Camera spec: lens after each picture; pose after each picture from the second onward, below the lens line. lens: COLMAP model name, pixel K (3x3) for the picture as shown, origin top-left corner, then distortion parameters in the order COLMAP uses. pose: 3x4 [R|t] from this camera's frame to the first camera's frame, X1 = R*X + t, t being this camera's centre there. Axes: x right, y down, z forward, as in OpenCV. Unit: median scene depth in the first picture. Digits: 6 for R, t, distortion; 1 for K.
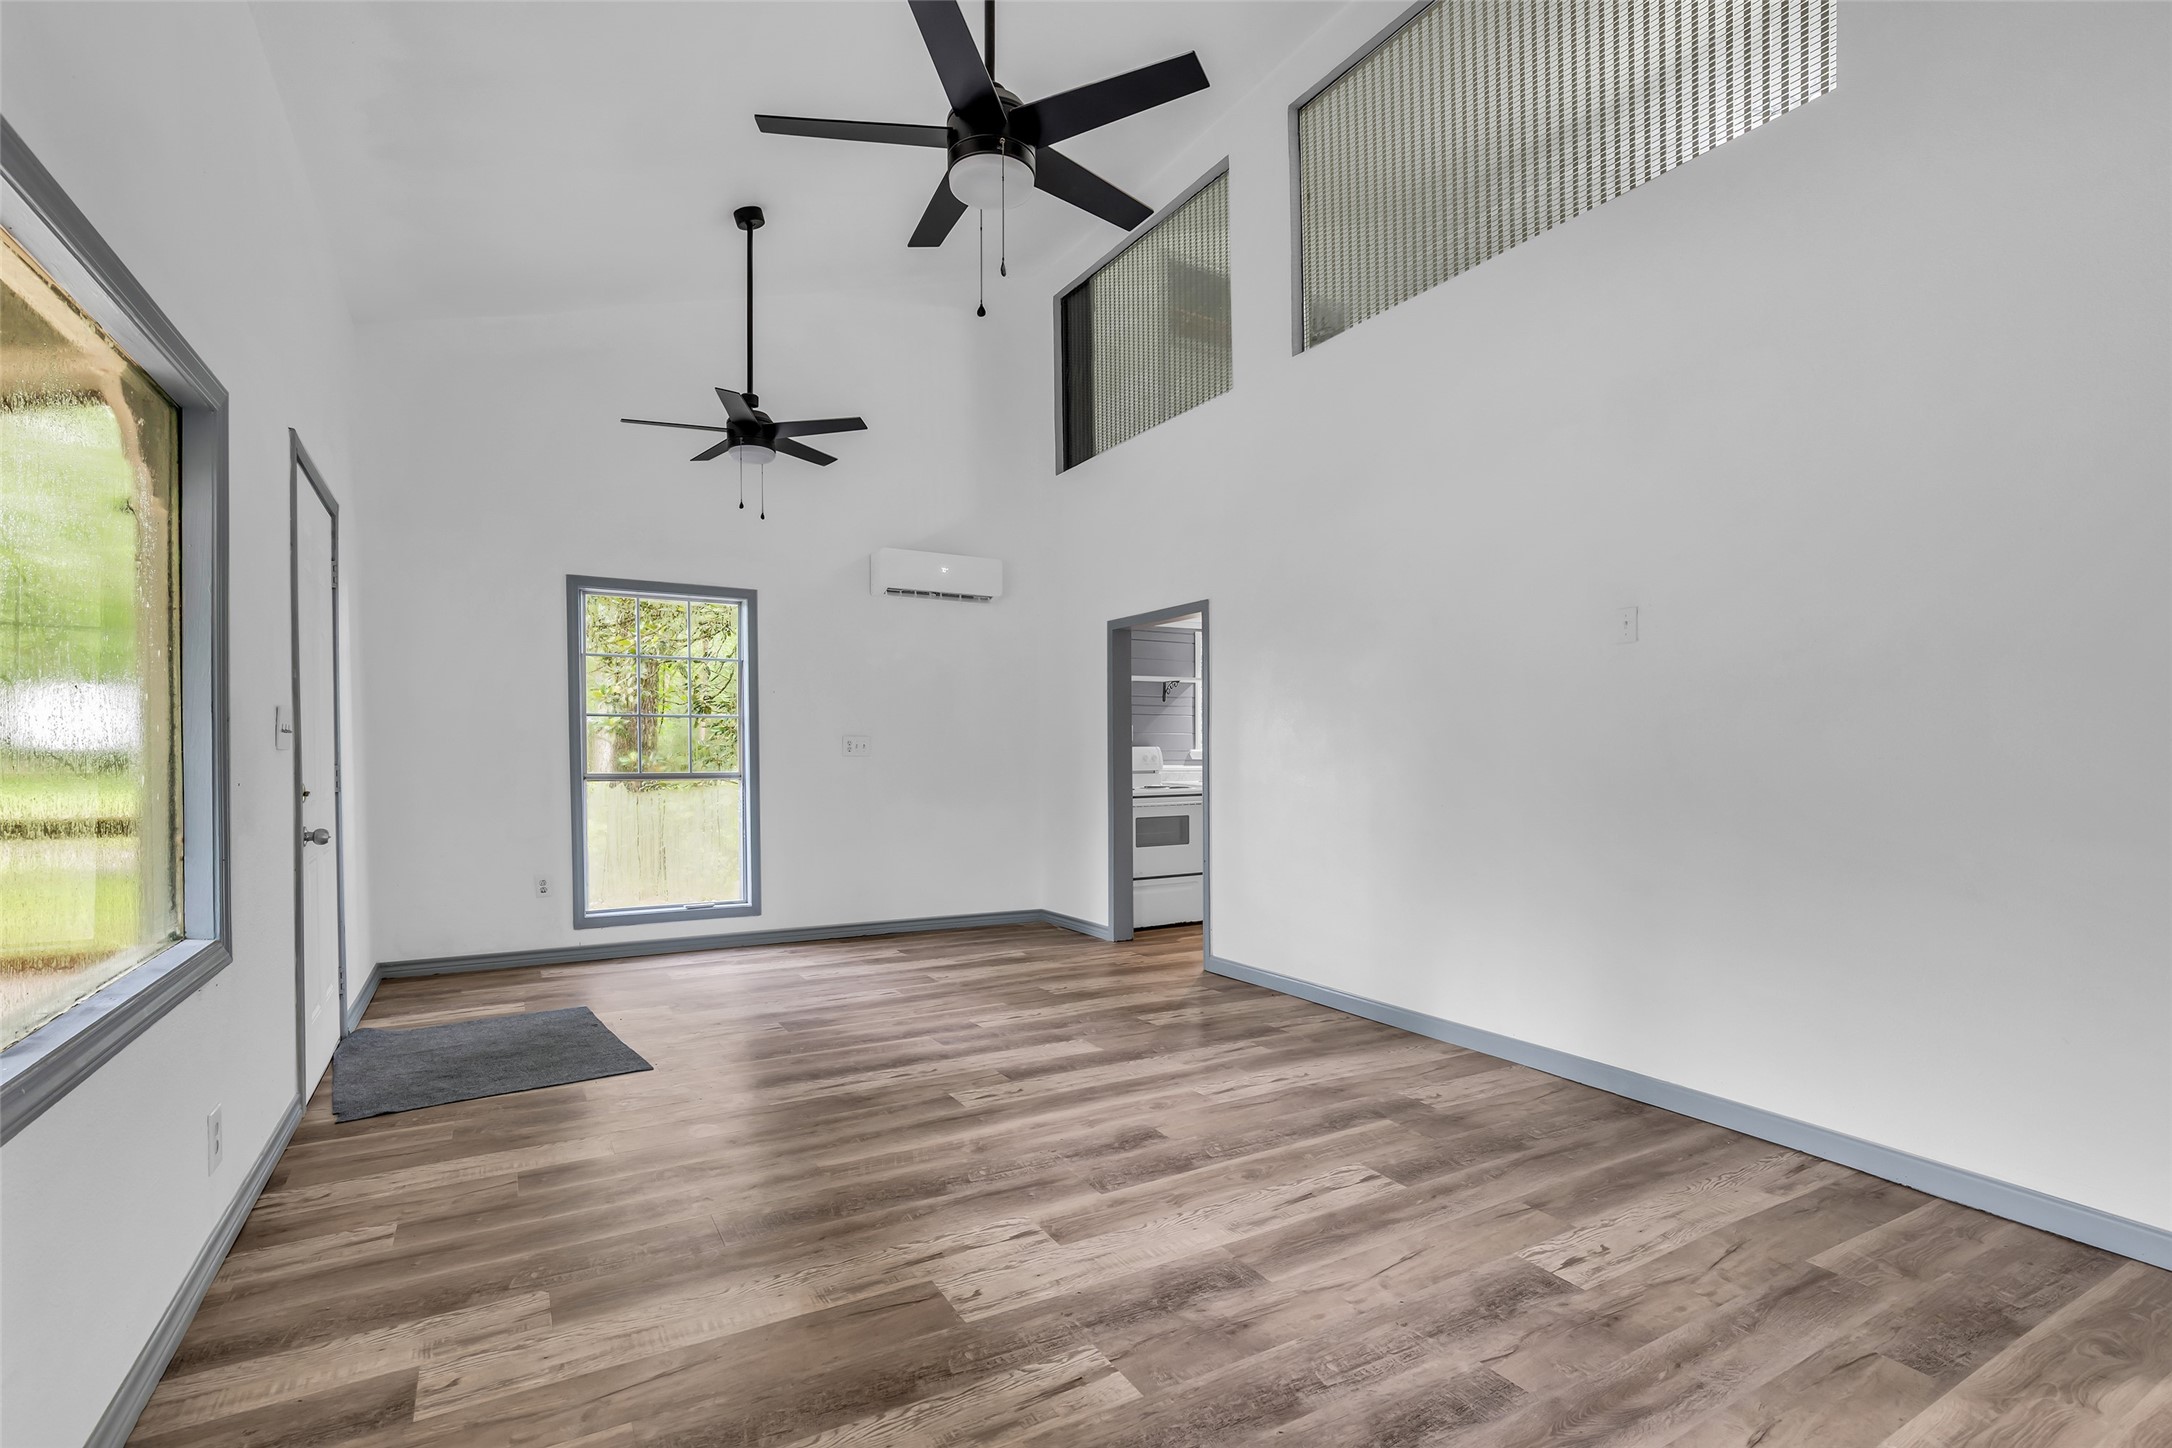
lens RADIAL K [[1006.3, 0, 1081.5], [0, 1006.3, 715.1], [0, 0, 1]] dist [-0.007078, 0.000987]
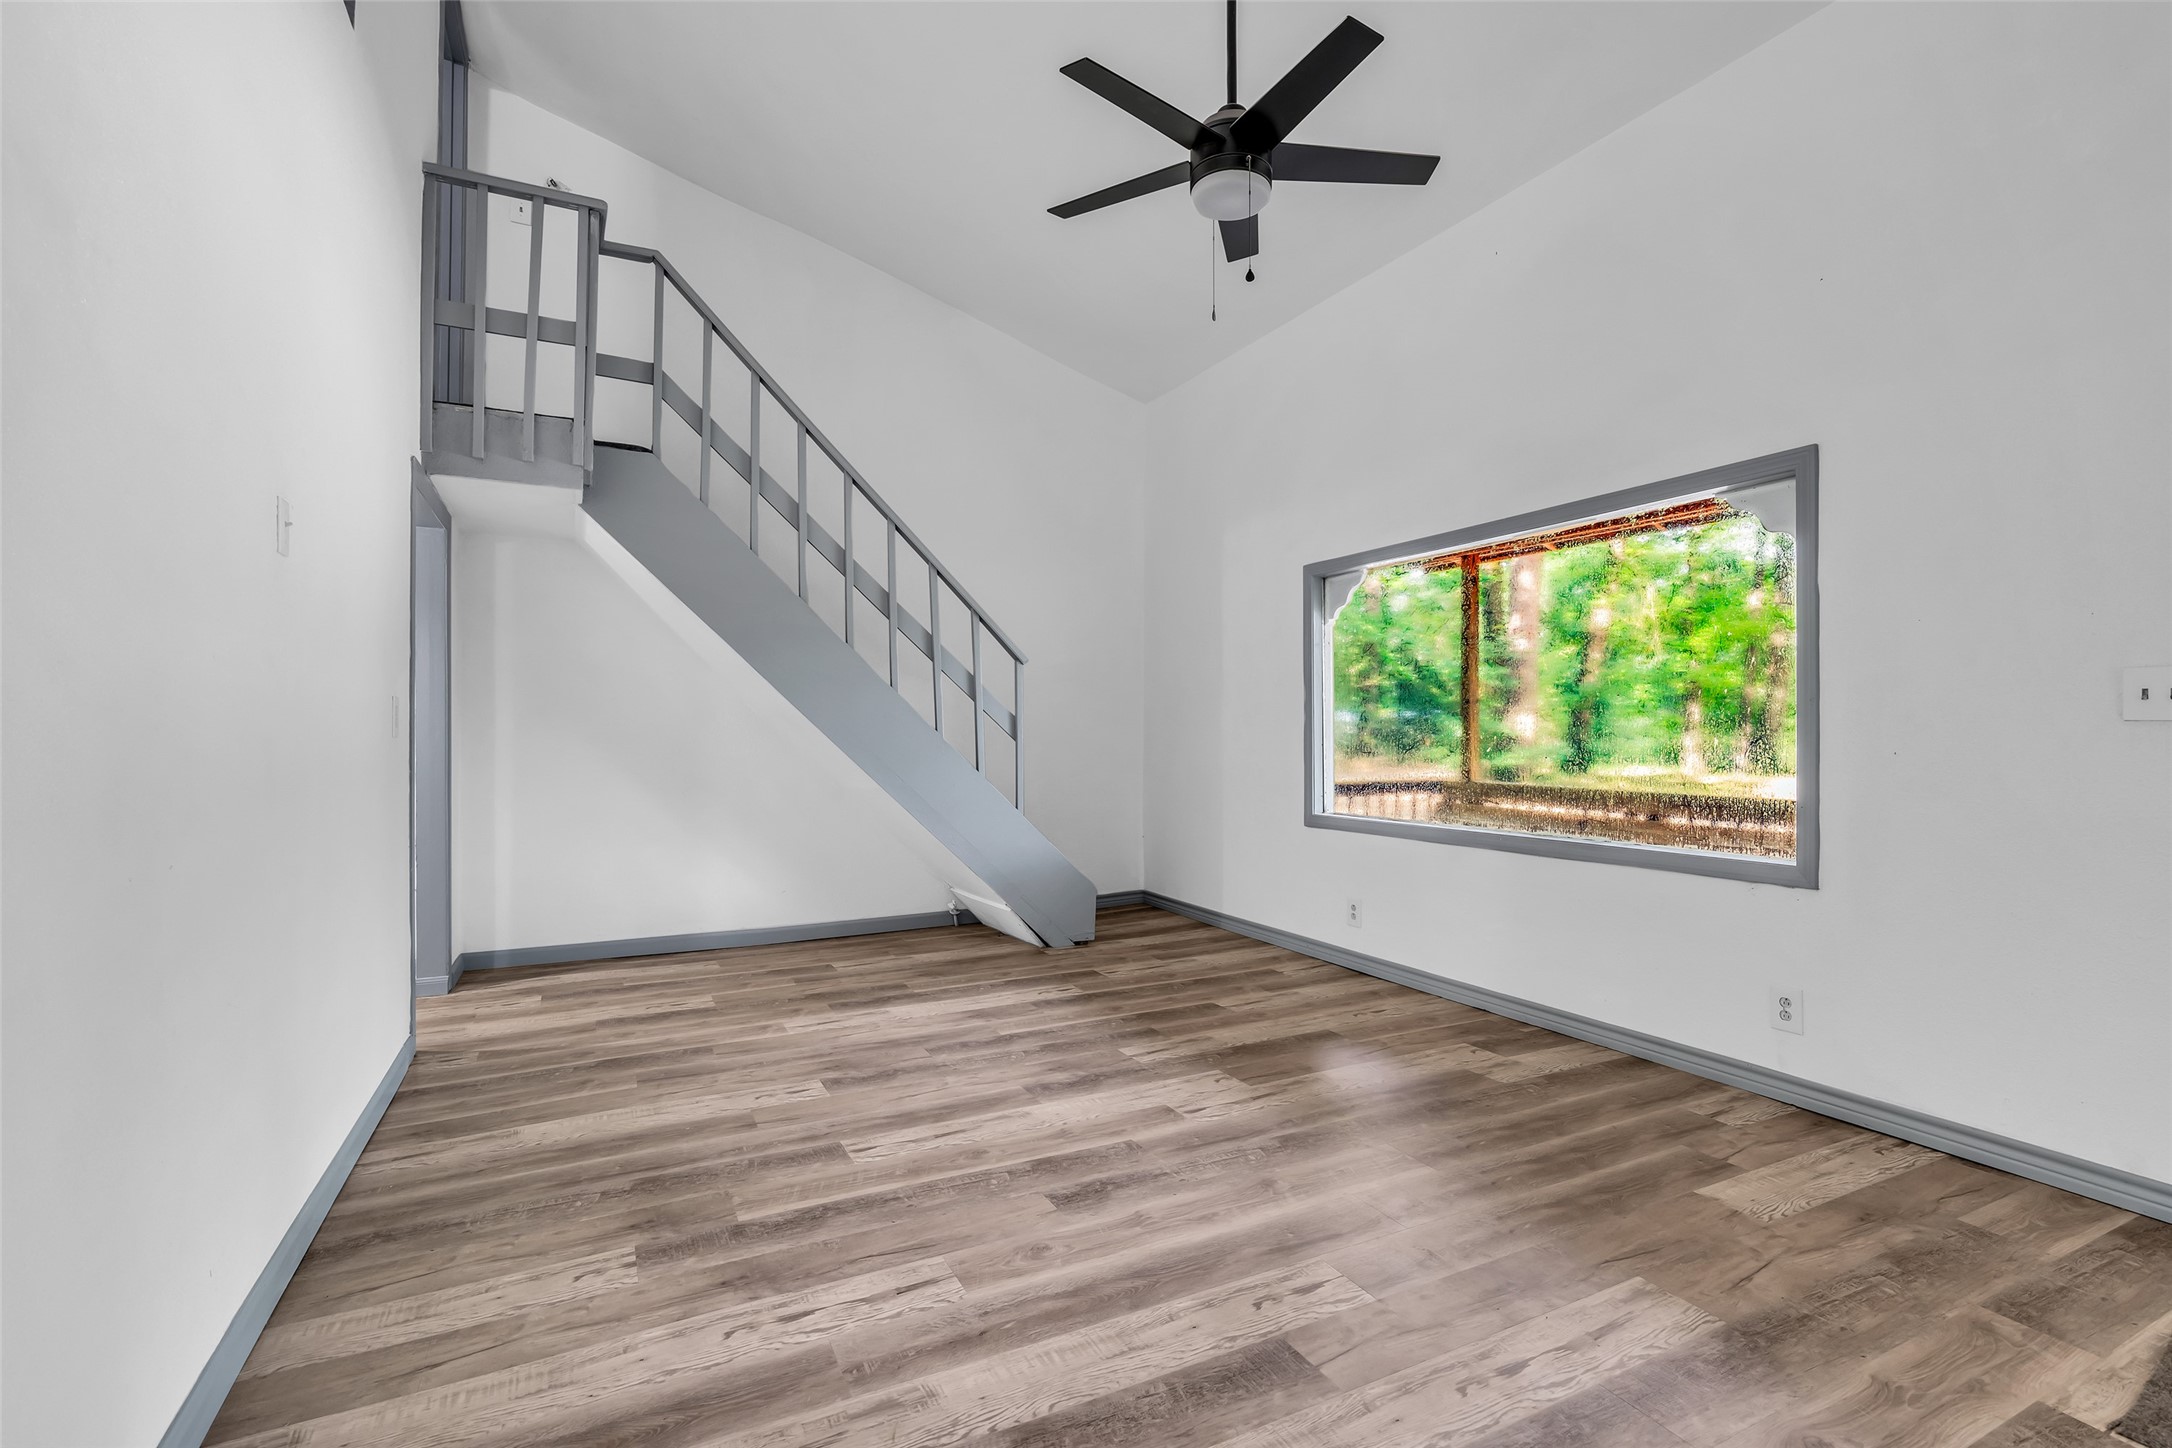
lens RADIAL K [[1006.3, 0, 1081.5], [0, 1006.3, 715.1], [0, 0, 1]] dist [-0.007078, 0.000987]
pose [[-0.998190, 0.003306, 0.060050, 0.006284], [0.000261, 0.998716, -0.050650, 0.072963], [-0.060140, -0.050543, -0.996910, 1.934556]]
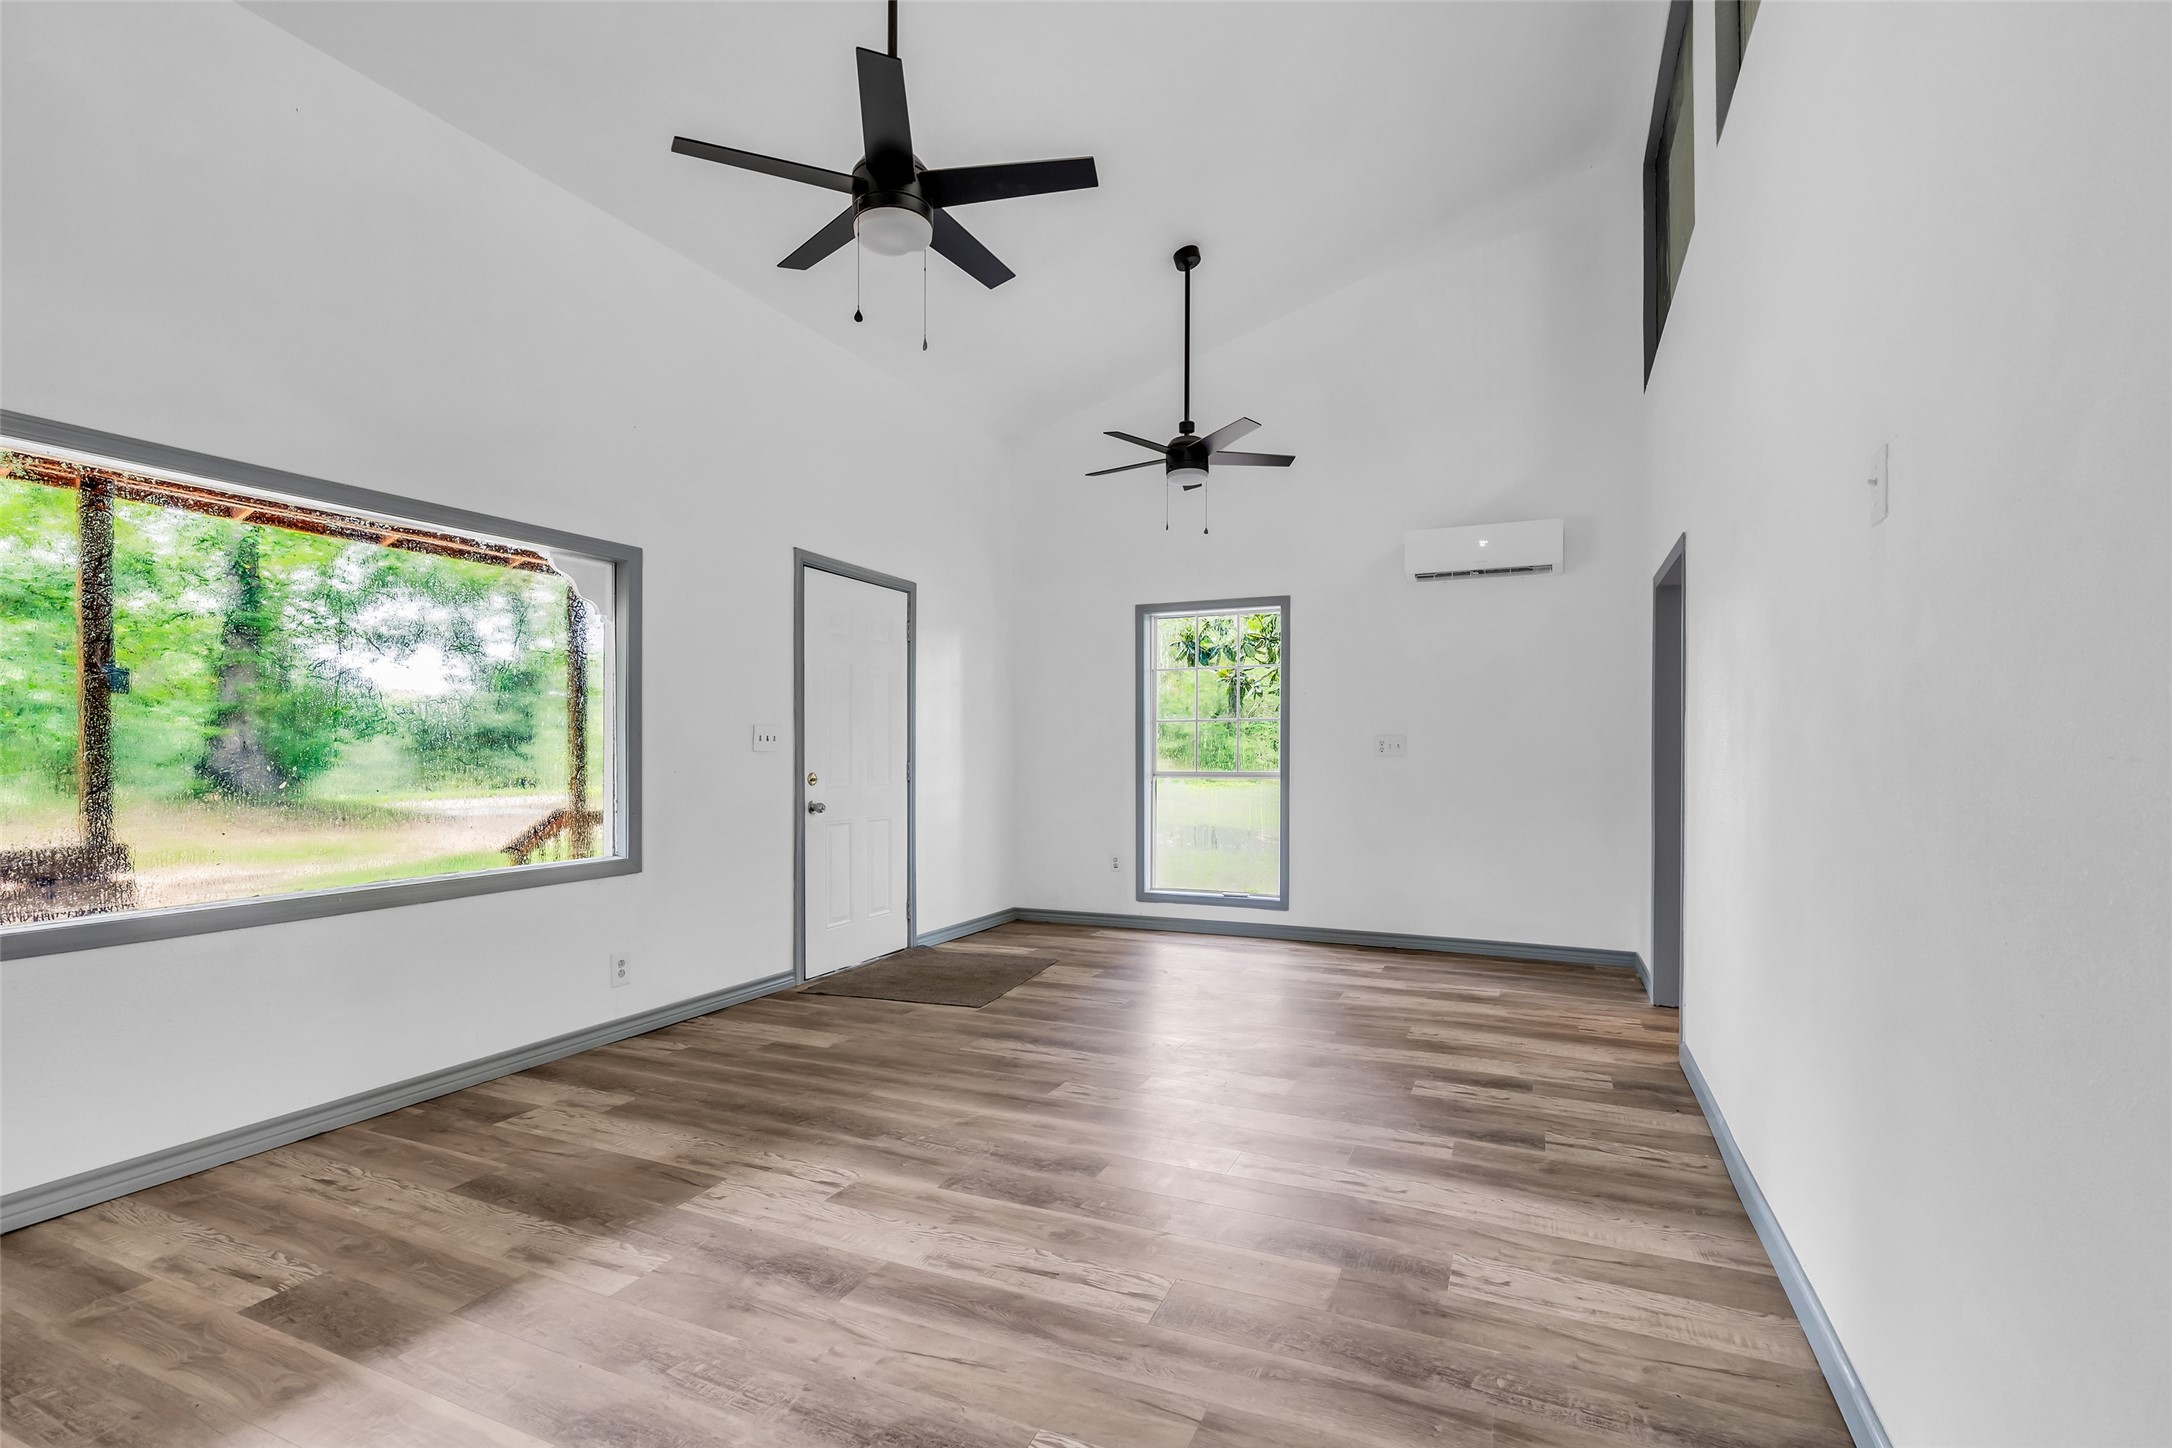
lens RADIAL K [[1006.3, 0, 1081.5], [0, 1006.3, 715.1], [0, 0, 1]] dist [-0.007078, 0.000987]
pose [[0.585161, -0.034002, -0.810204, 0.869602], [0.032515, 0.999301, -0.018454, 0.022450], [0.810265, -0.015545, 0.585858, 0.491497]]
